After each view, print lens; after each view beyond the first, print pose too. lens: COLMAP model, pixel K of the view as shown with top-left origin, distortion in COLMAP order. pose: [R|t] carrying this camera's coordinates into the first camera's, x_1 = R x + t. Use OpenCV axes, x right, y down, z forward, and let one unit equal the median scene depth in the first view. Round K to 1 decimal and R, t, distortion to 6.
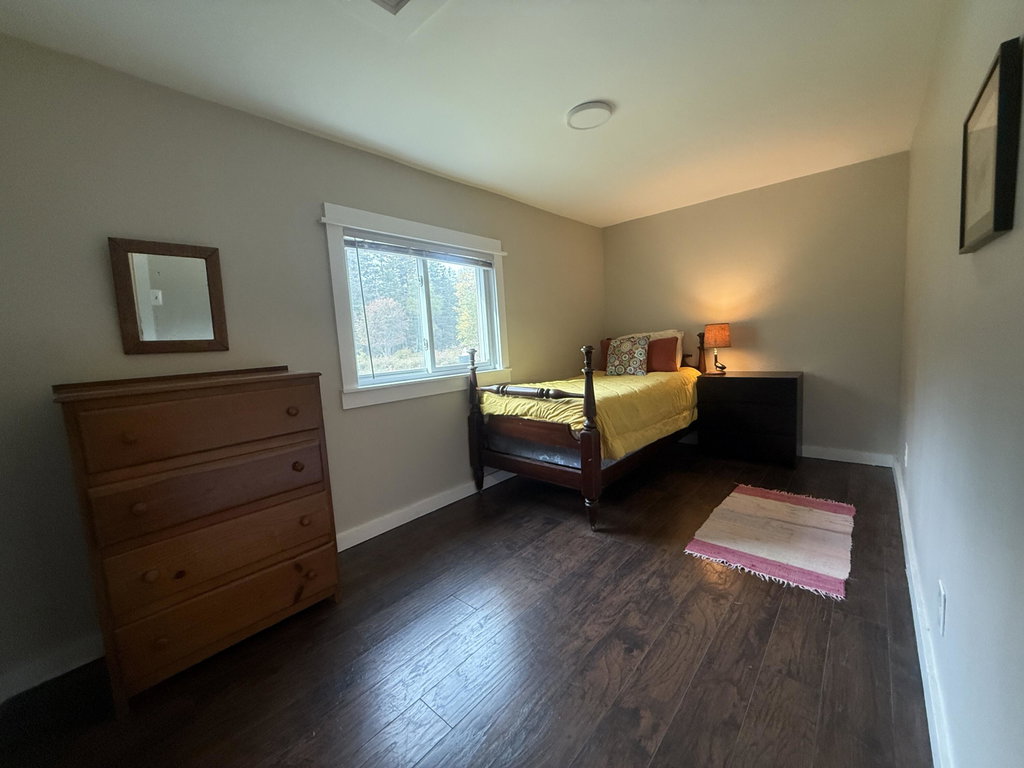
lens RADIAL K [[405.9, 0, 509.1], [0, 405.9, 380.2], [0, 0, 1]] dist [-0.000820, 0.000506]
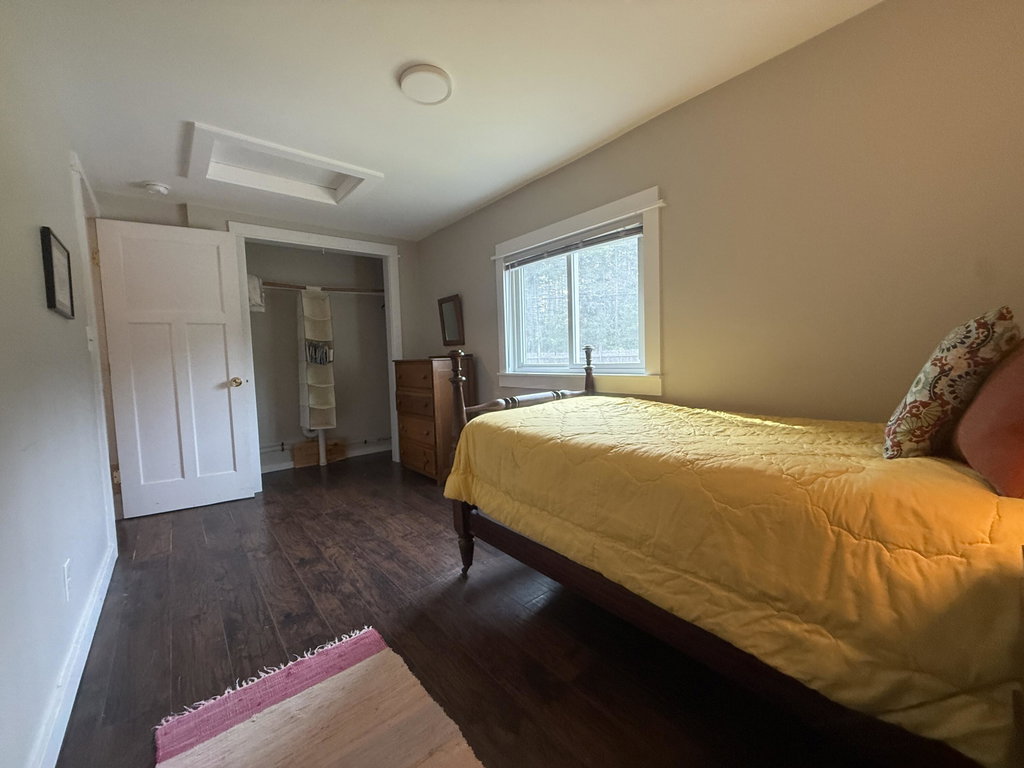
lens RADIAL K [[405.9, 0, 508.3], [0, 405.9, 383.7], [0, 0, 1]] dist [-0.000820, 0.000506]
pose [[-0.148998, 0.124937, -0.980913, 1.199109], [-0.058125, 0.989164, 0.134817, -0.160530], [0.987128, 0.077103, -0.140122, 1.467977]]
